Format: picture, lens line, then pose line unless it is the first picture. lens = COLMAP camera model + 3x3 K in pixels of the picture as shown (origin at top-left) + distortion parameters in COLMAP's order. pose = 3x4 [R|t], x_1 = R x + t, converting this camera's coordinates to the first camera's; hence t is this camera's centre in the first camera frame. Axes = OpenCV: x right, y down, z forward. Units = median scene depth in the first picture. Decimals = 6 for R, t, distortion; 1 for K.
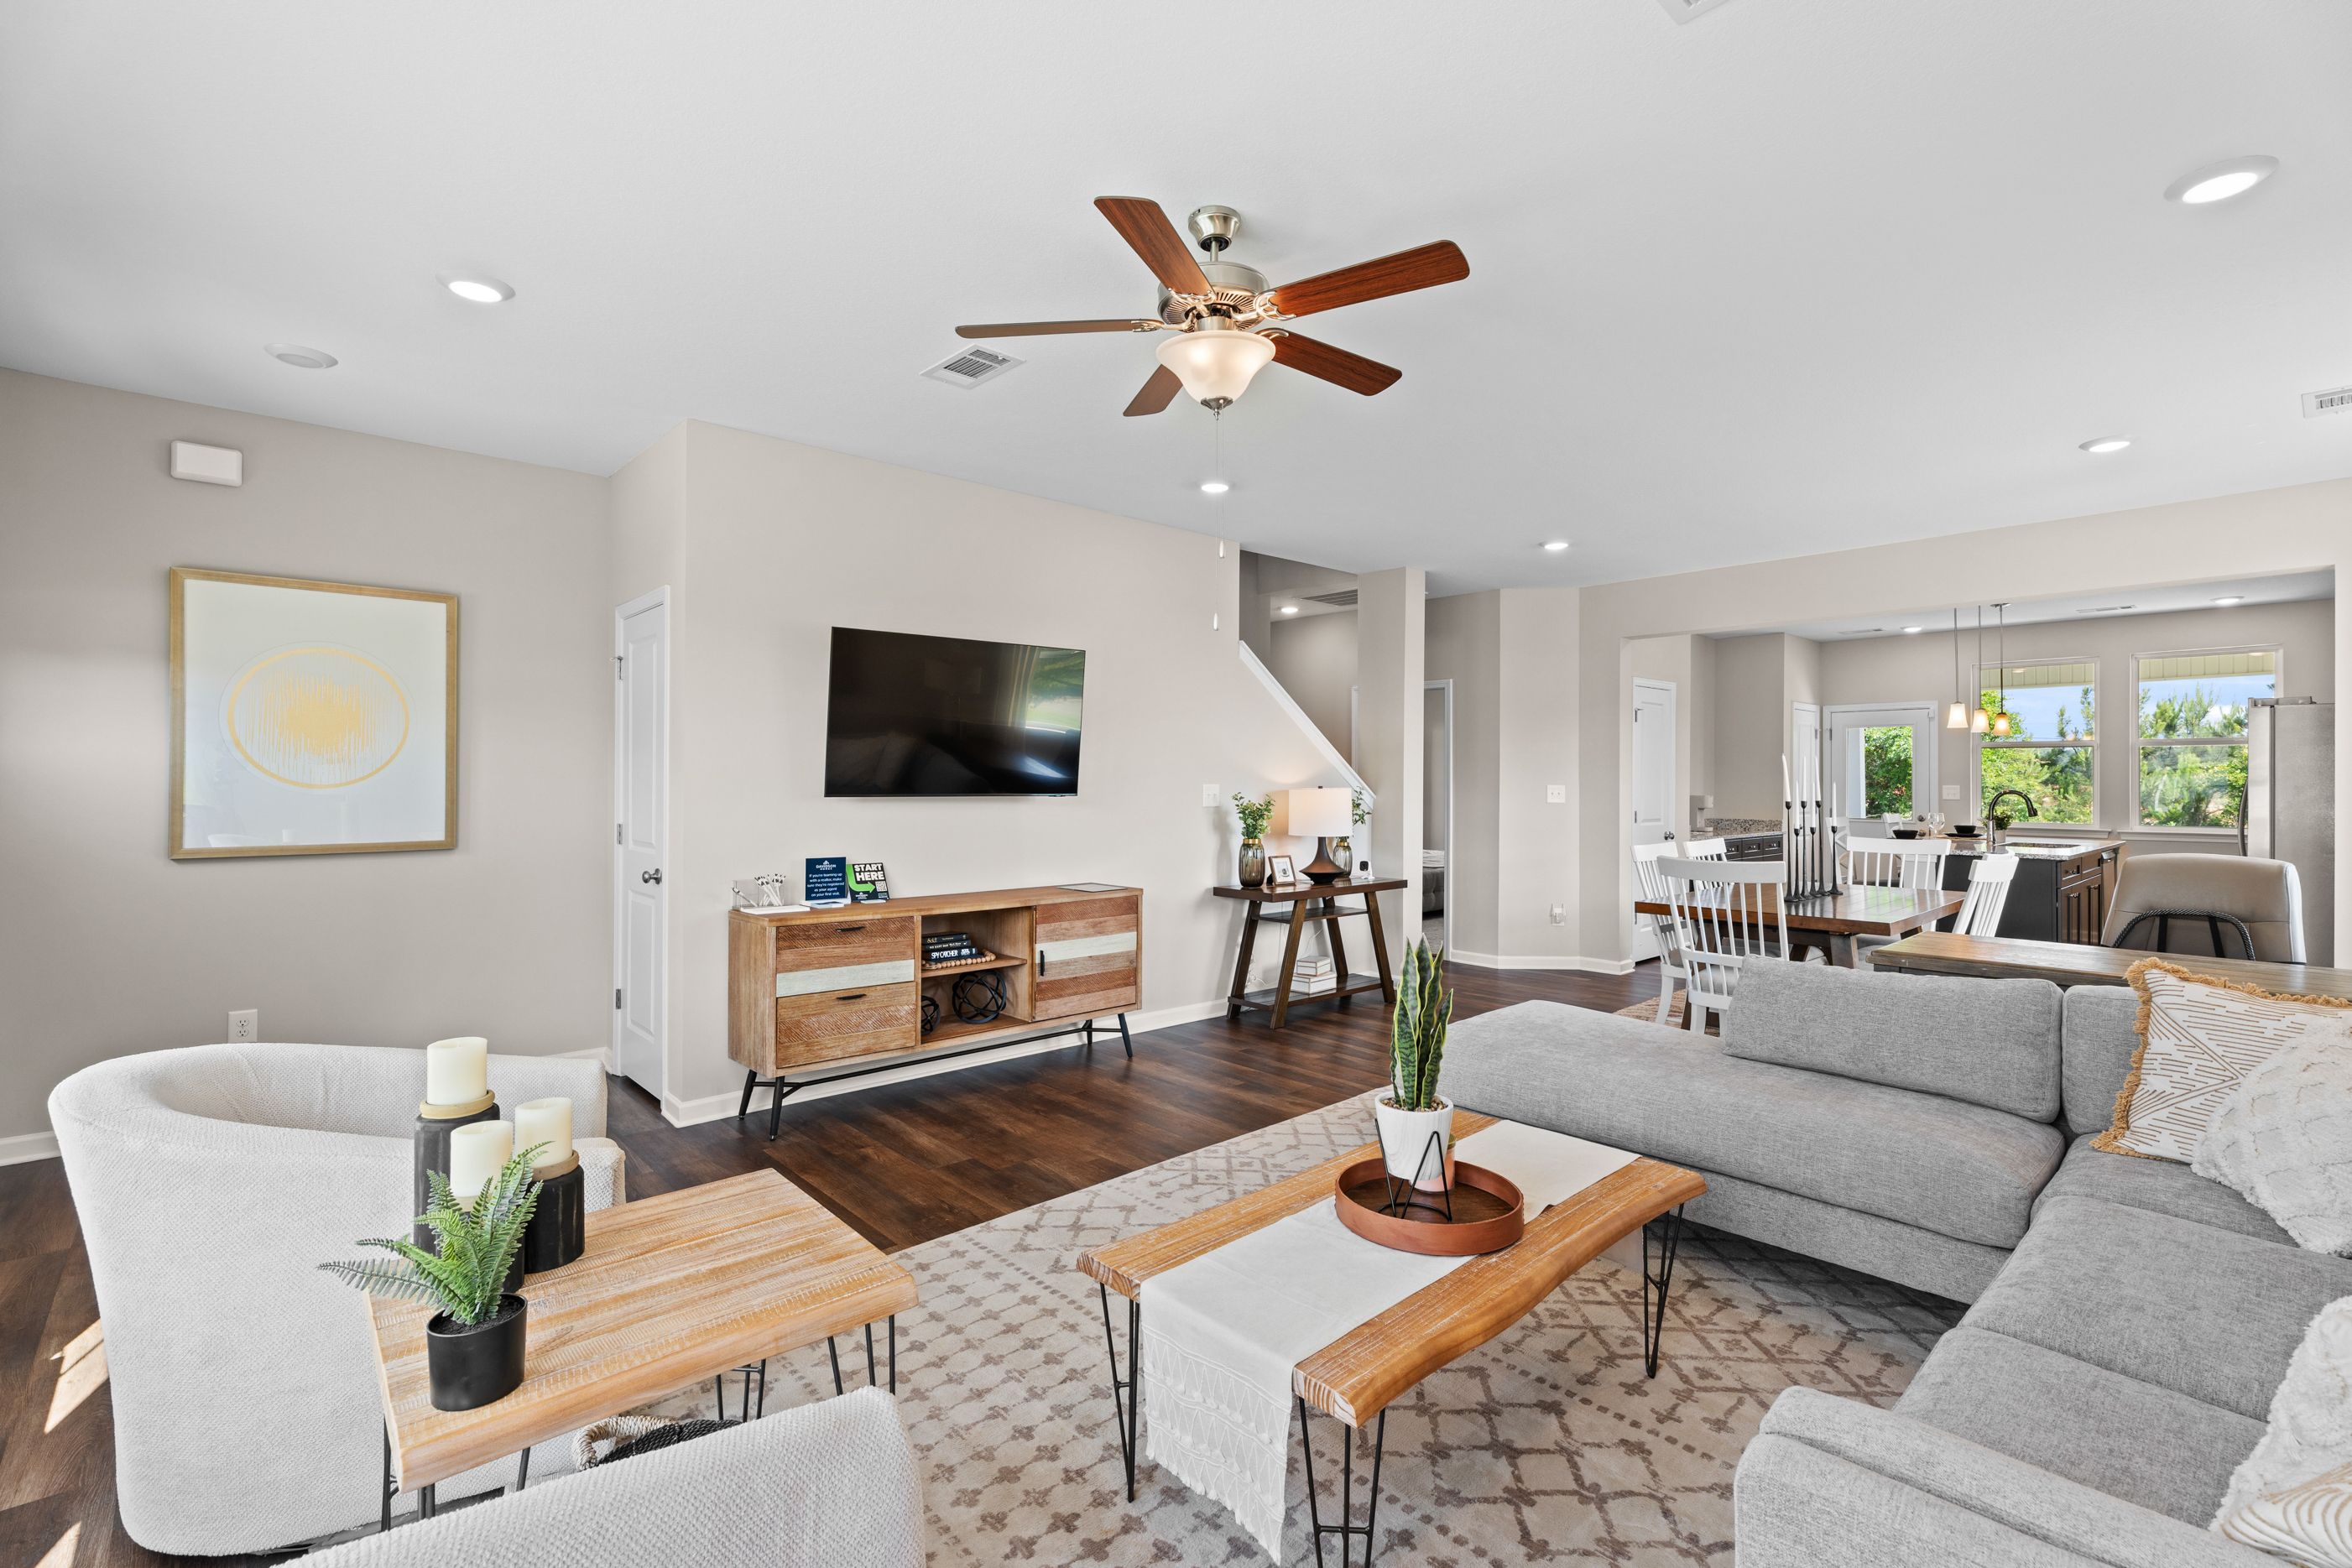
lens RADIAL K [[1043.0, 0, 1172.3], [0, 1043.0, 790.0], [0, 0, 1]] dist [0.004396, 0.000565]
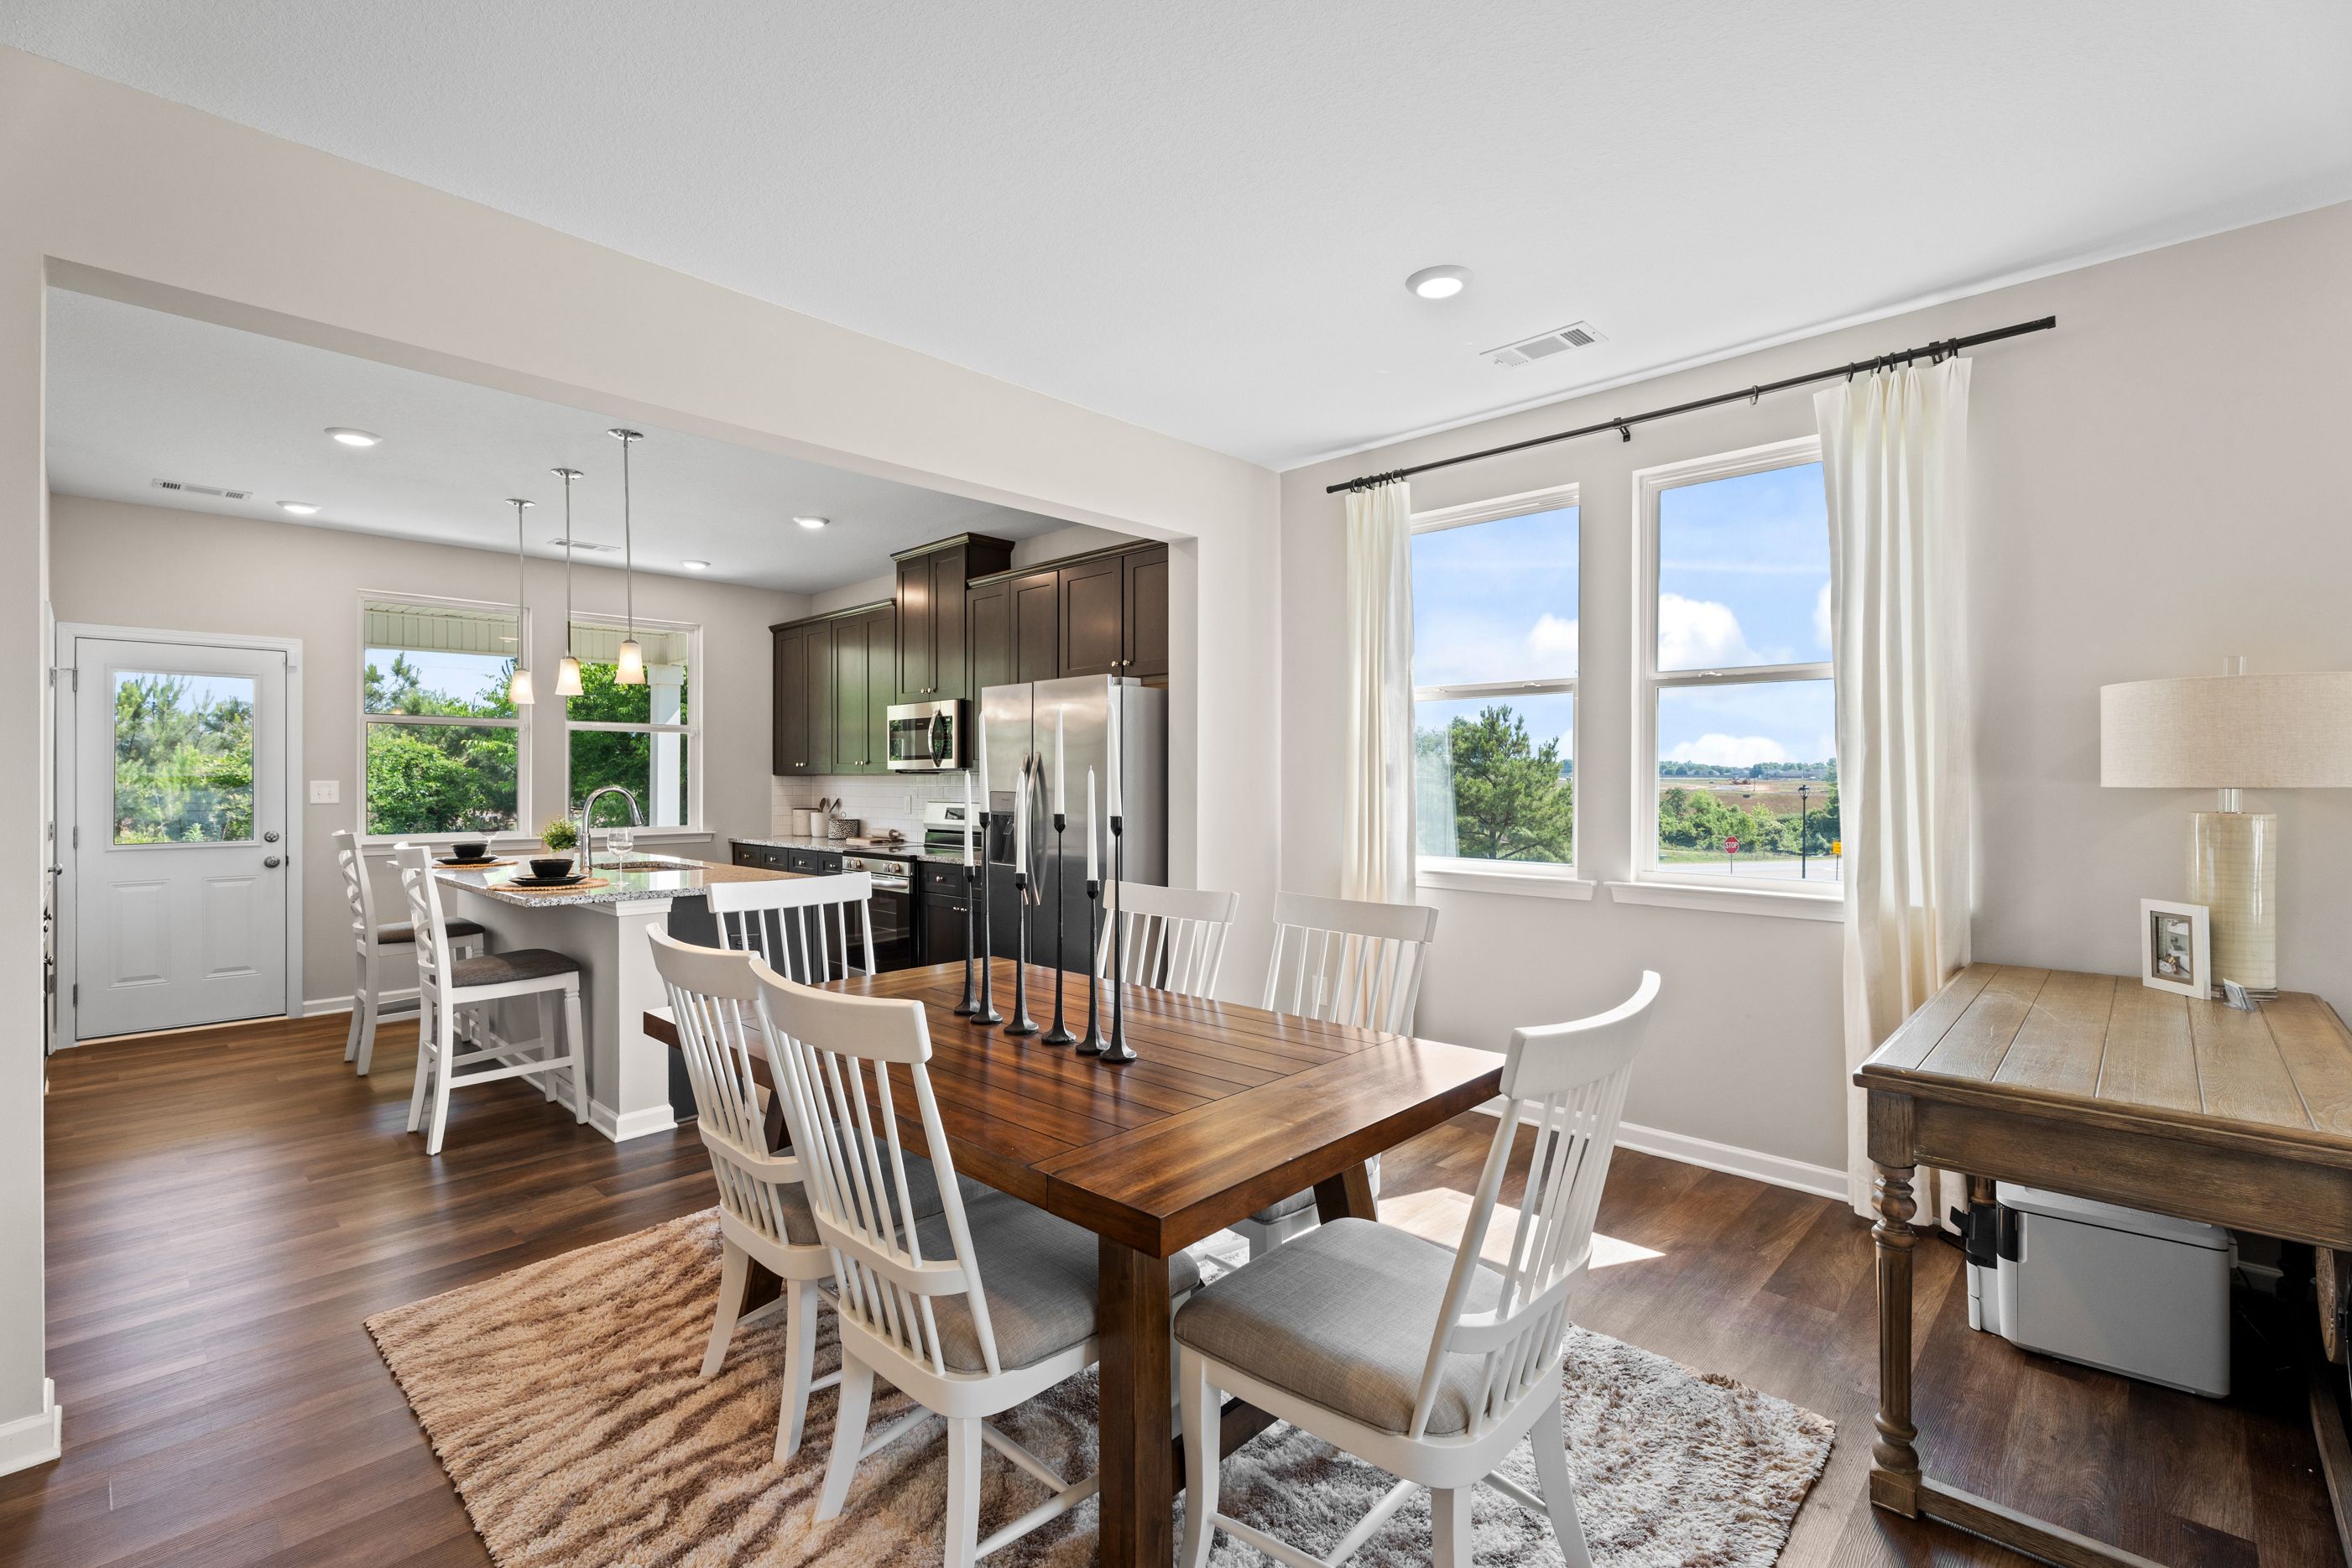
lens RADIAL K [[1043.0, 0, 1187.0], [0, 1043.0, 789.1], [0, 0, 1]] dist [0.004396, 0.000565]
pose [[-0.081628, -0.010519, 0.996607, 0.237247], [0.007082, 0.999913, 0.011134, -0.007266], [-0.996638, 0.007967, -0.081546, 1.529900]]
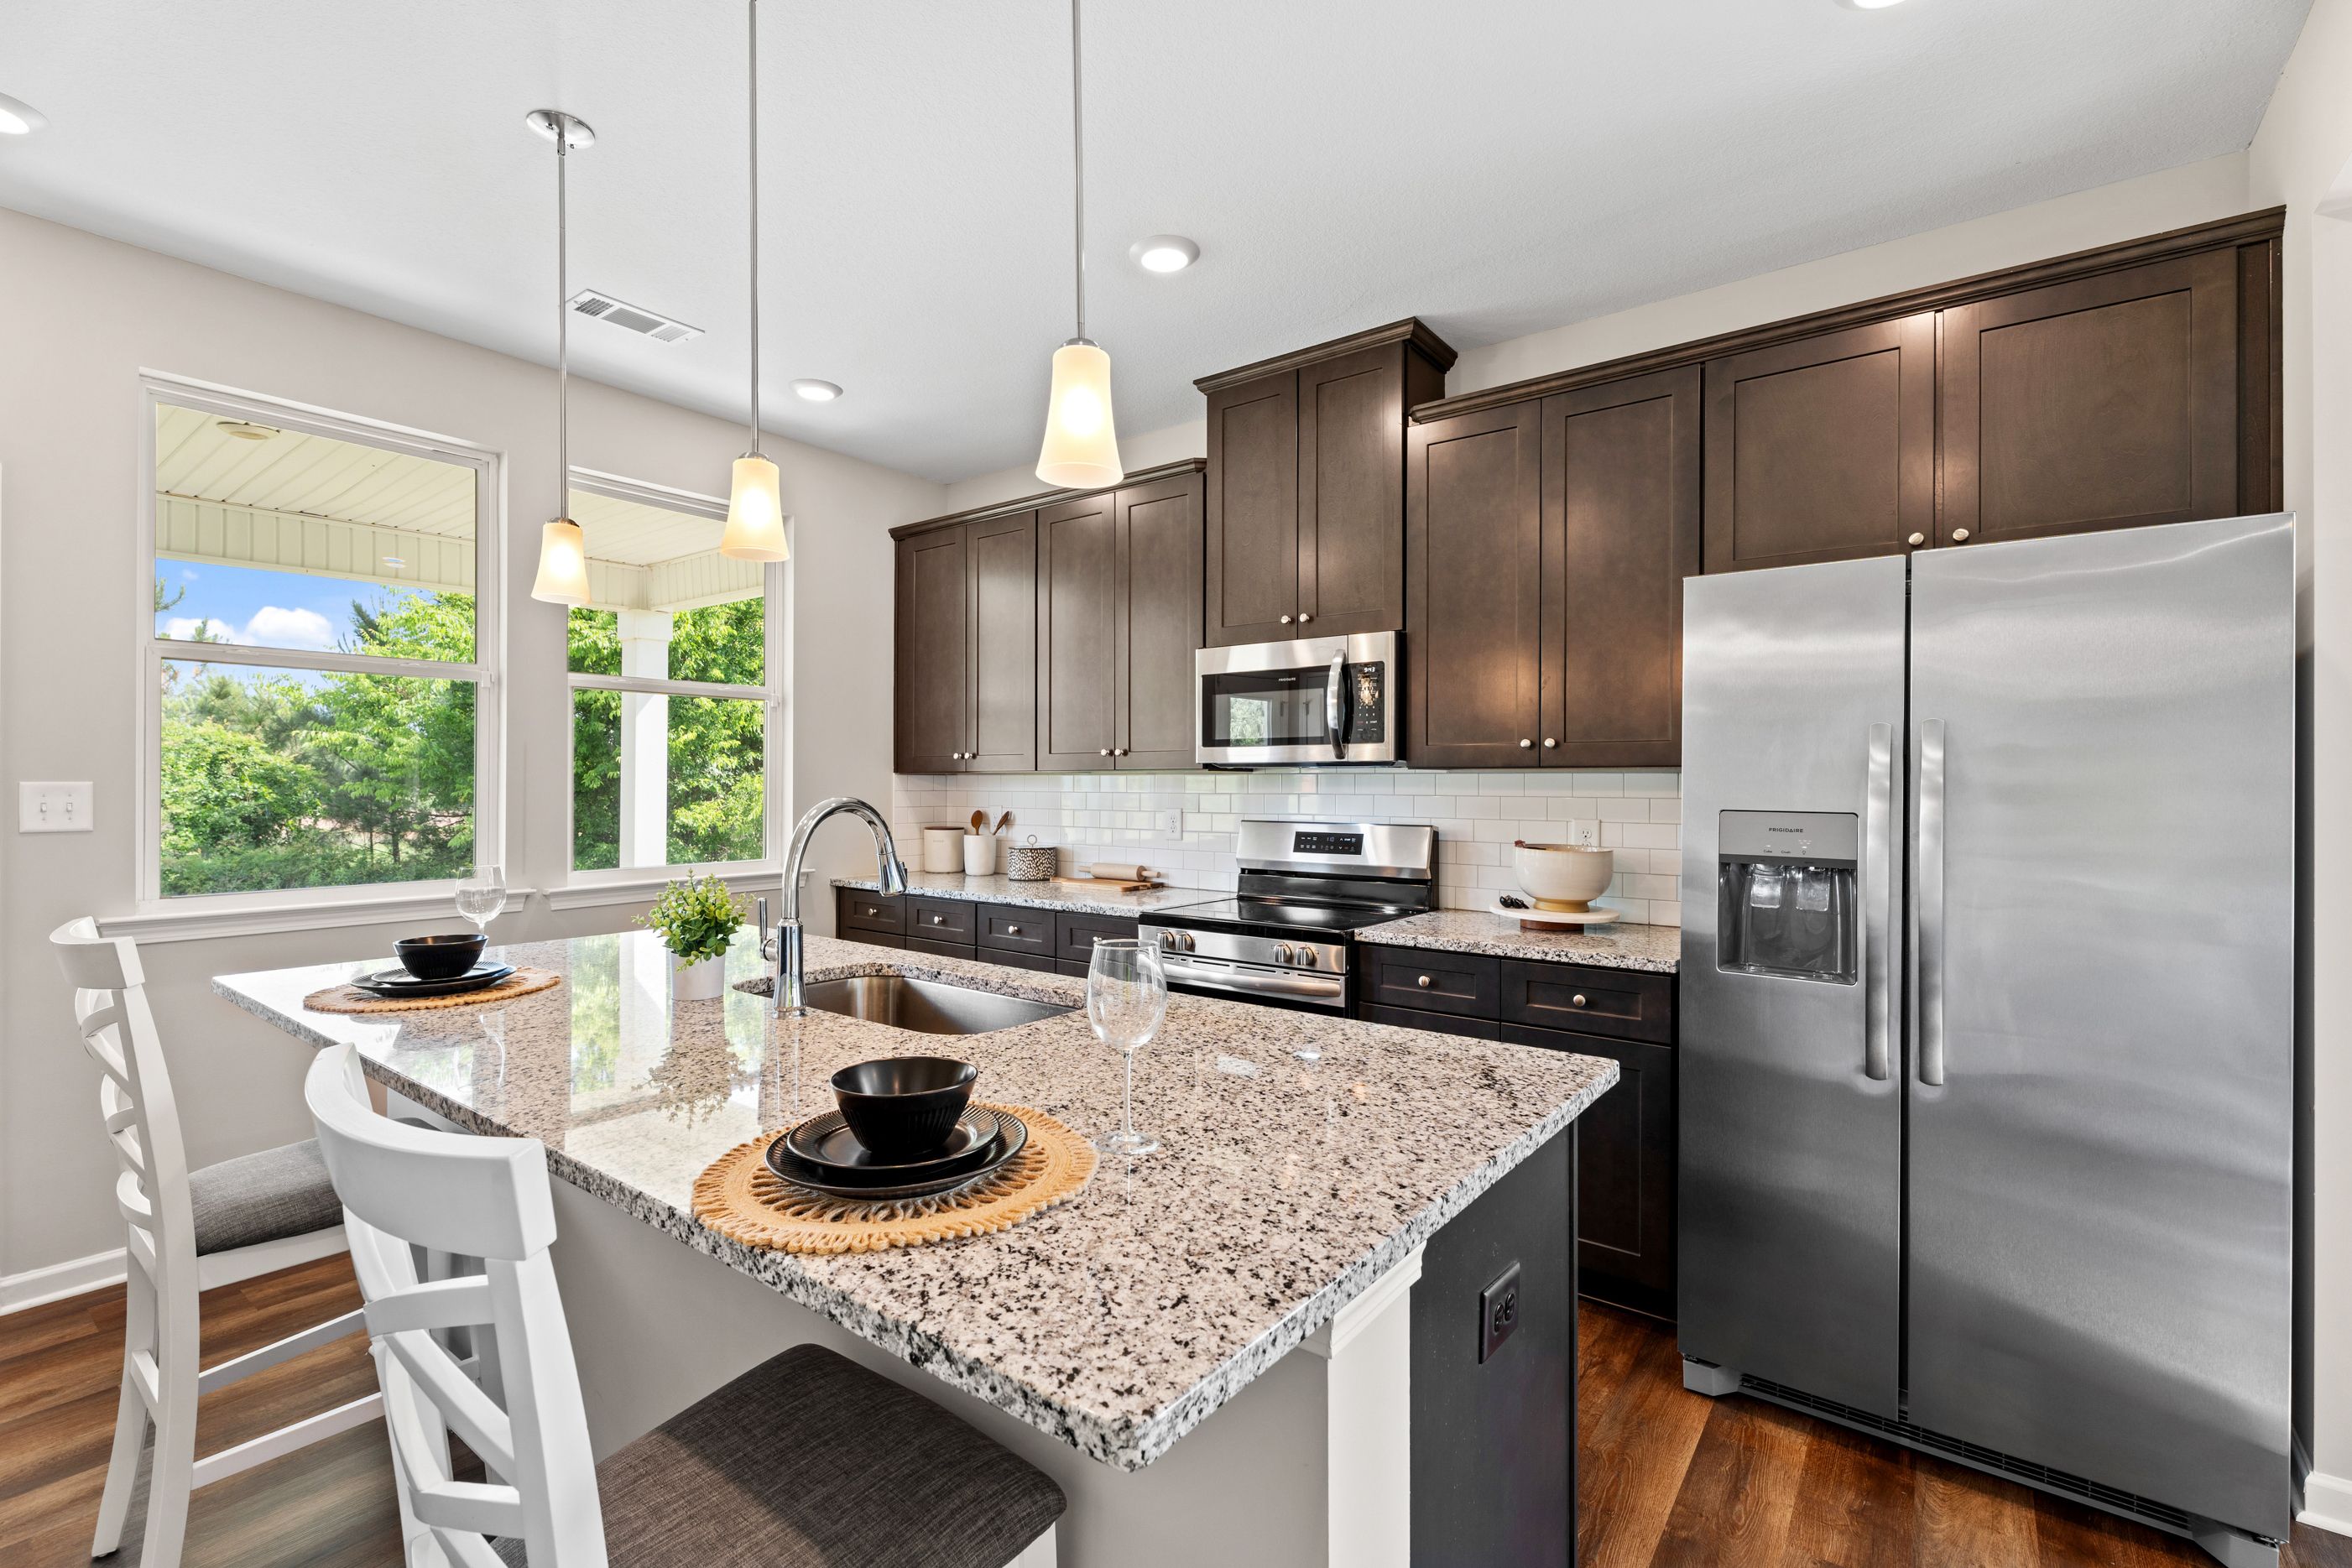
lens RADIAL K [[1043.0, 0, 1175.6], [0, 1043.0, 778.4], [0, 0, 1]] dist [0.004396, 0.000565]
pose [[-0.188485, 0.001281, 0.982075, 1.155586], [0.004372, 0.999990, -0.000465, -0.009829], [-0.982066, 0.004206, -0.188488, 2.140392]]
